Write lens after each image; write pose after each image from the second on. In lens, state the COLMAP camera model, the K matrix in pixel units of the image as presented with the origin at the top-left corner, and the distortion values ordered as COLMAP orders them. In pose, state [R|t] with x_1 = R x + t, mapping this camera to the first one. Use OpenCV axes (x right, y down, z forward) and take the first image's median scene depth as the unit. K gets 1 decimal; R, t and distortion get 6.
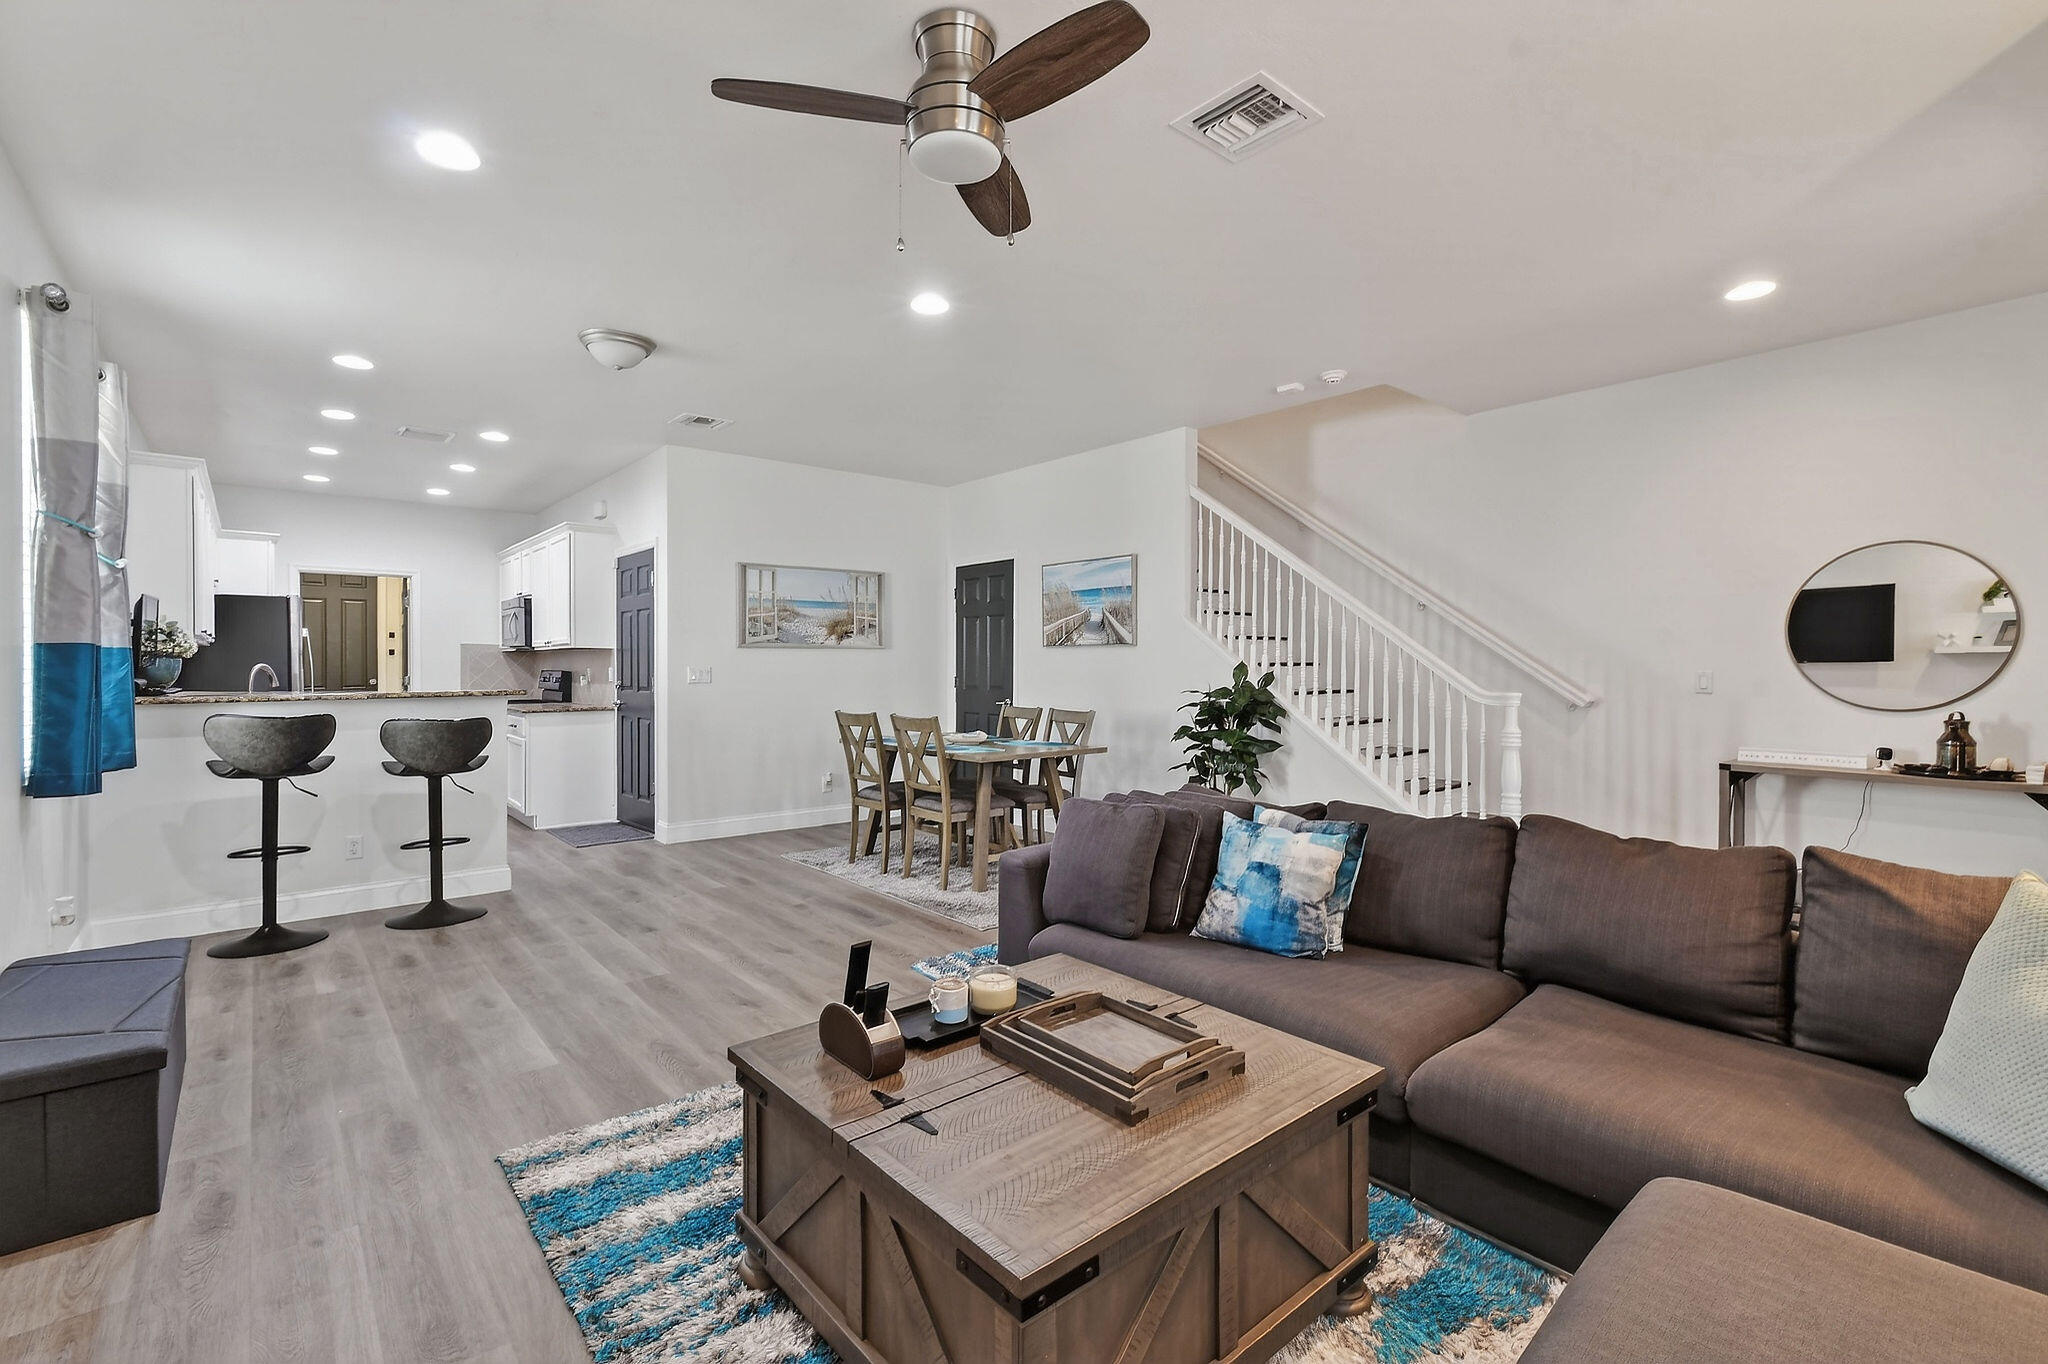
lens RADIAL K [[913.6, 0, 1009.5], [0, 913.6, 670.7], [0, 0, 1]] dist [0.008741, -0.005389]
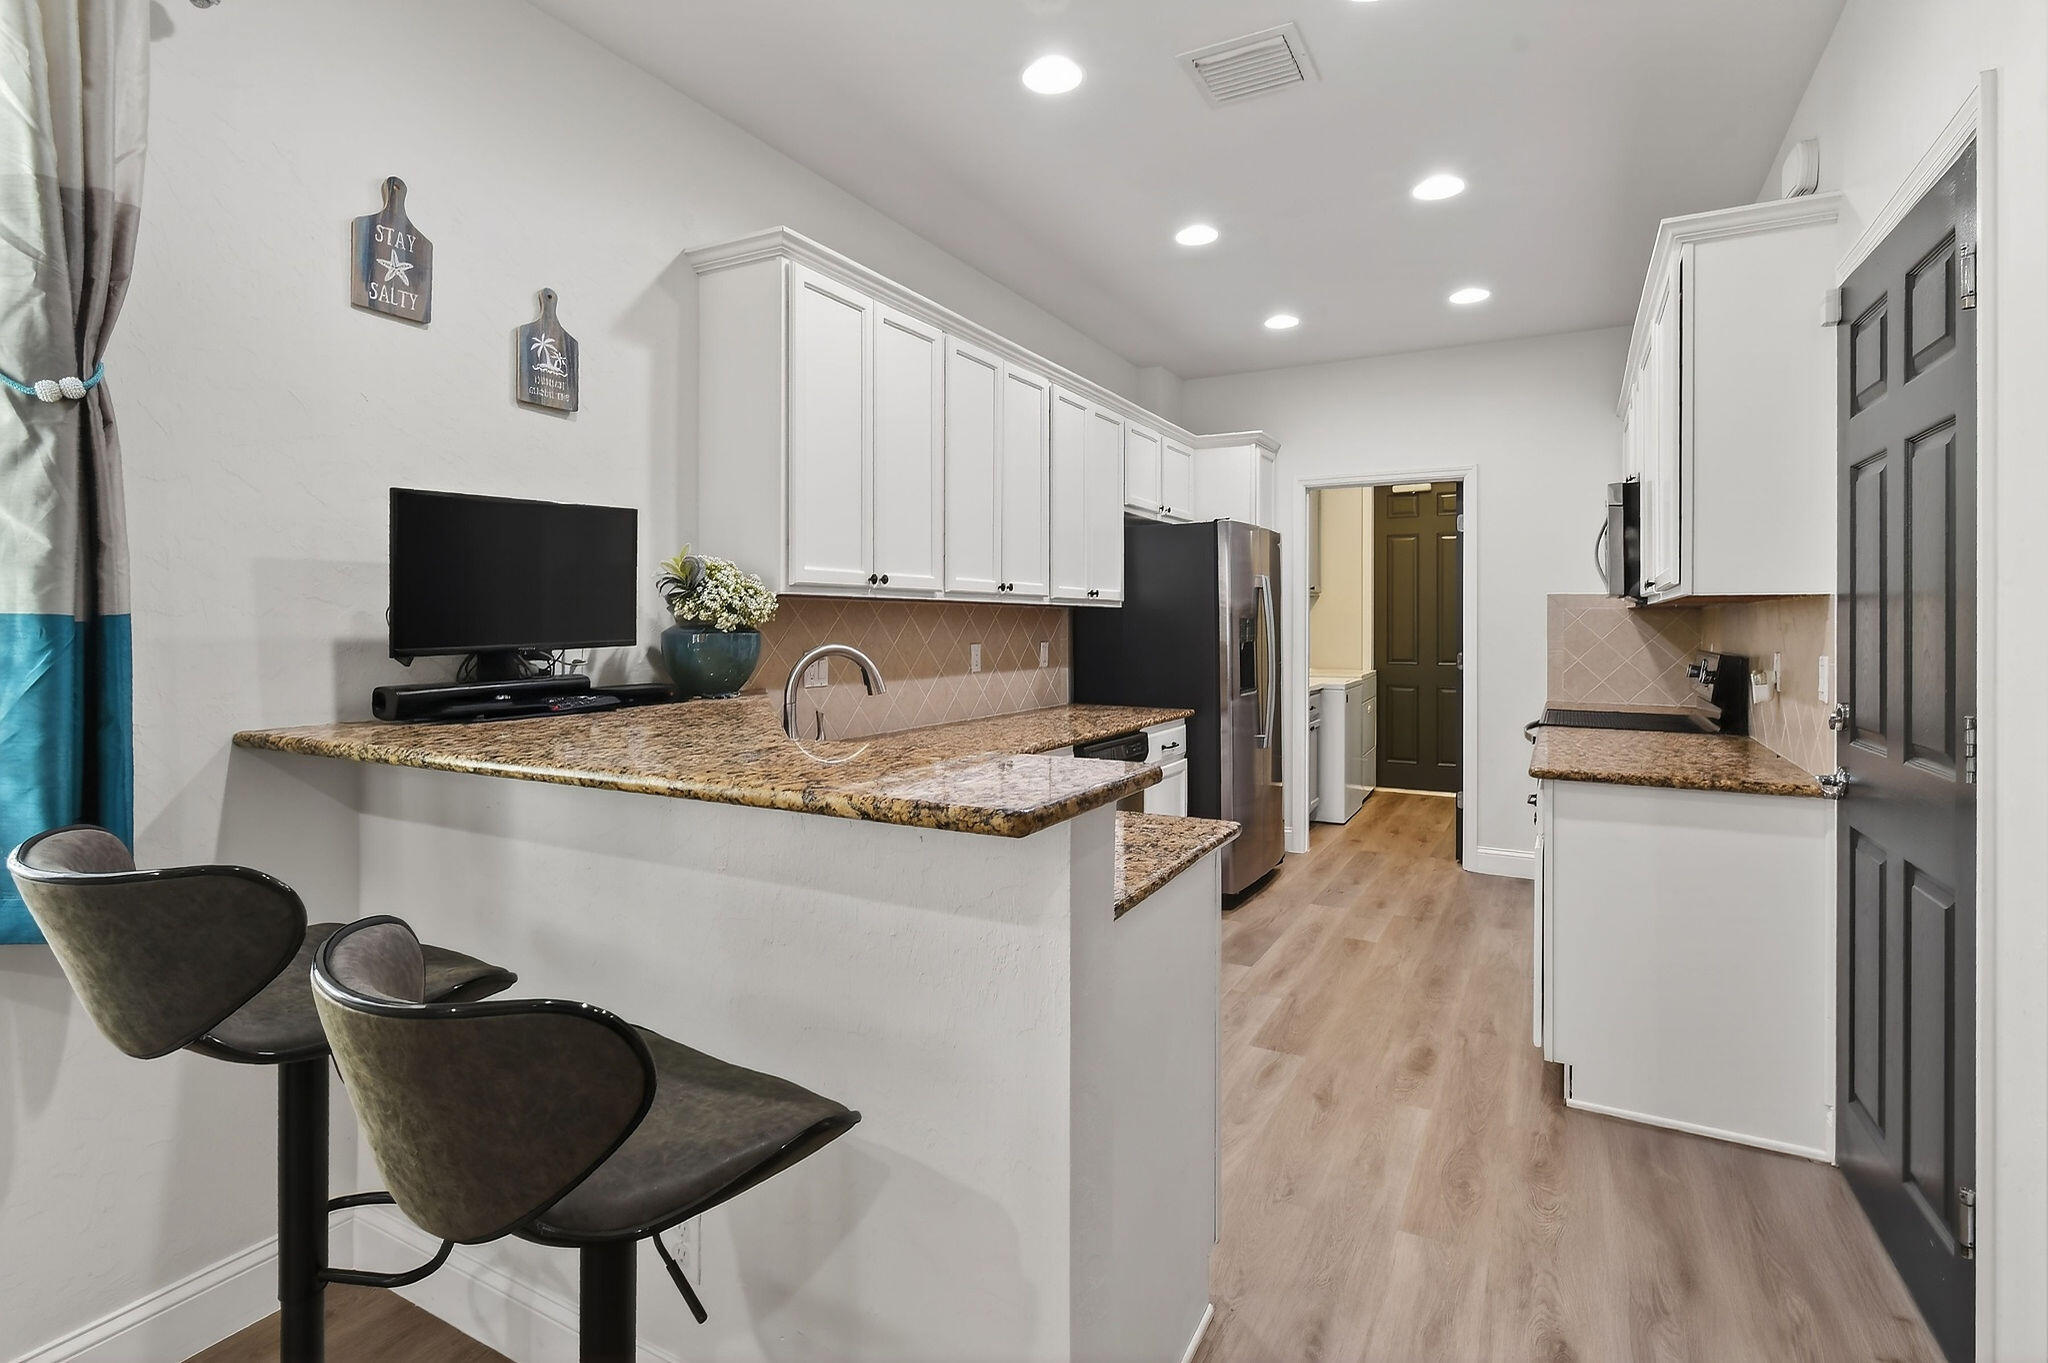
lens RADIAL K [[983.0, 0, 1017.2], [0, 983.0, 623.8], [0, 0, 1]] dist [-0.003437, 0.000895]
pose [[0.353320, 0.001479, -0.935501, -0.348705], [-0.005738, 0.999983, -0.000586, -0.019087], [0.935485, 0.005575, 0.353323, 0.985084]]
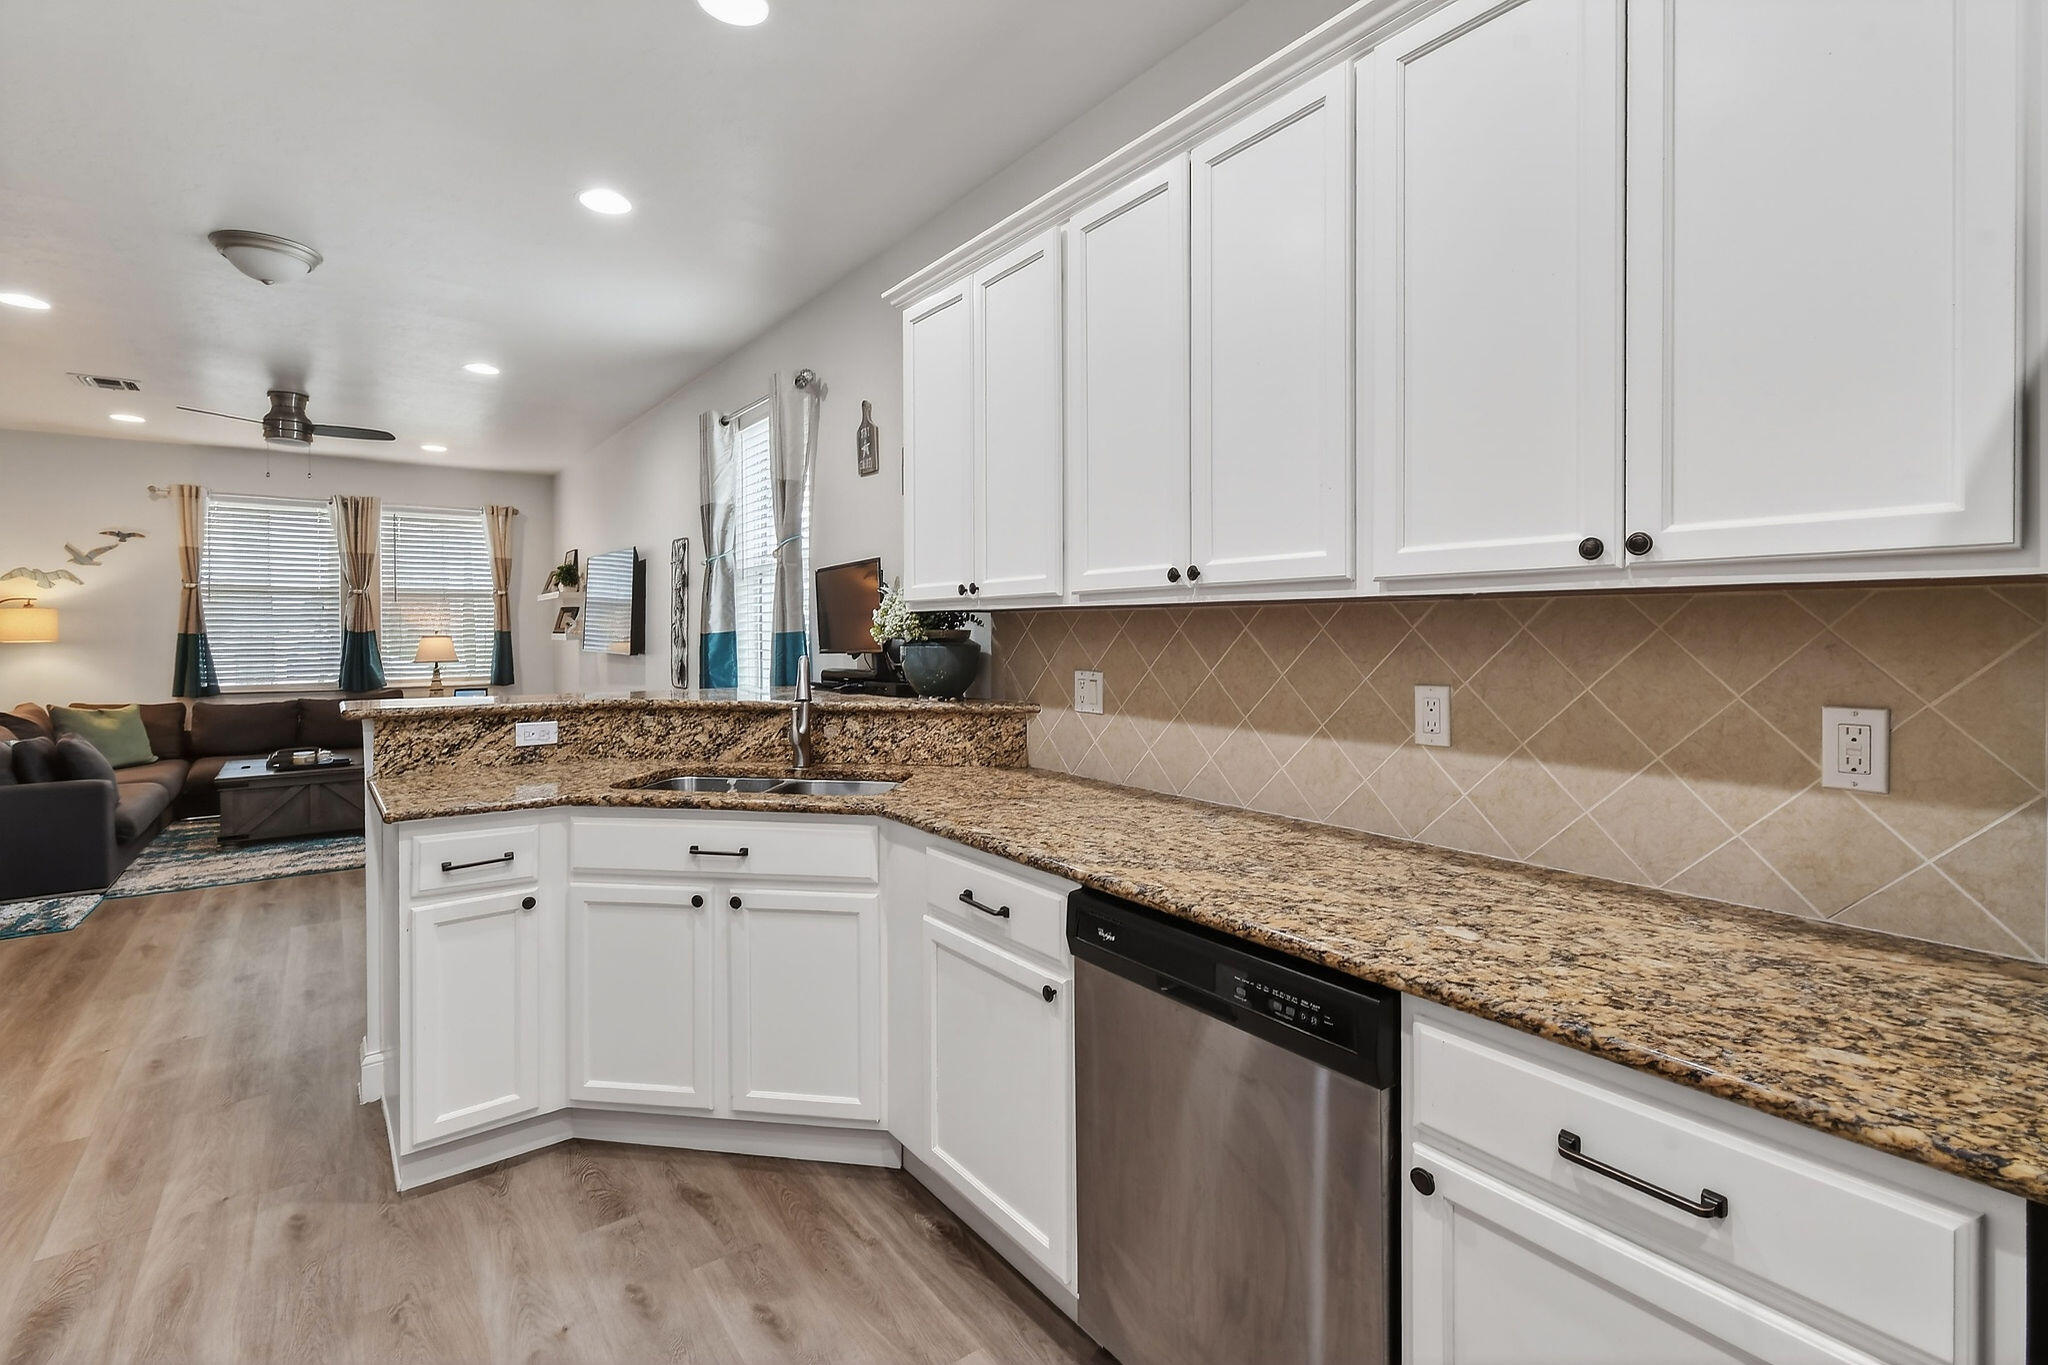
lens RADIAL K [[913.6, 0, 1023.2], [0, 913.6, 637.7], [0, 0, 1]] dist [0.008741, -0.005389]
pose [[-0.998807, 0.000896, 0.048825, -1.032242], [0.001439, 0.999938, 0.011072, -0.025704], [-0.048812, 0.011129, -0.998746, 1.647584]]
